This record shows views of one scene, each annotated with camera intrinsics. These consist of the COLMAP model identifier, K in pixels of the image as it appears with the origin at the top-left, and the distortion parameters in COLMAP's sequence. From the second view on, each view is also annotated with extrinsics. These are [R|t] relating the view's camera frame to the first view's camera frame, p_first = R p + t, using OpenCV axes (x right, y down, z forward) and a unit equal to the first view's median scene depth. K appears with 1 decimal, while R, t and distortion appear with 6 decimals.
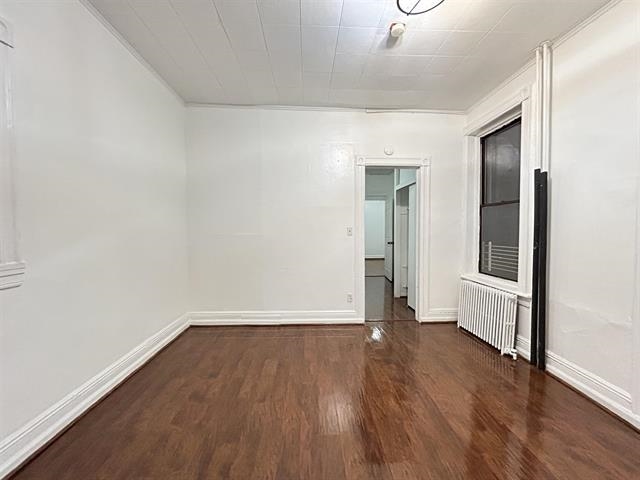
lens RADIAL K [[260.8, 0, 320.5], [0, 260.8, 238.7], [0, 0, 1]] dist [0.000130, 0.000563]
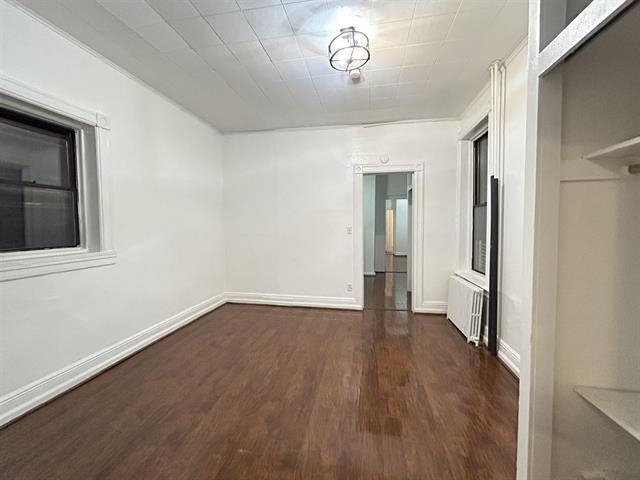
lens RADIAL K [[260.8, 0, 320.5], [0, 260.8, 238.7], [0, 0, 1]] dist [0.000130, 0.000563]
pose [[0.974039, 0.005956, -0.226301, 0.271281], [-0.003050, 0.999908, 0.013189, -0.007287], [0.226359, -0.012157, 0.973968, -0.180311]]
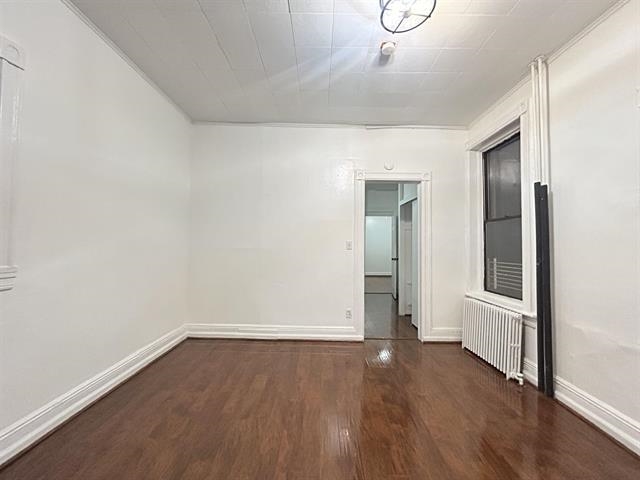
lens RADIAL K [[260.8, 0, 320.5], [0, 260.8, 238.7], [0, 0, 1]] dist [0.000130, 0.000563]
pose [[0.998684, 0.012557, -0.049732, 0.057062], [-0.015737, 0.997820, -0.064090, 0.012458], [0.048819, 0.064788, 0.996704, 0.005942]]
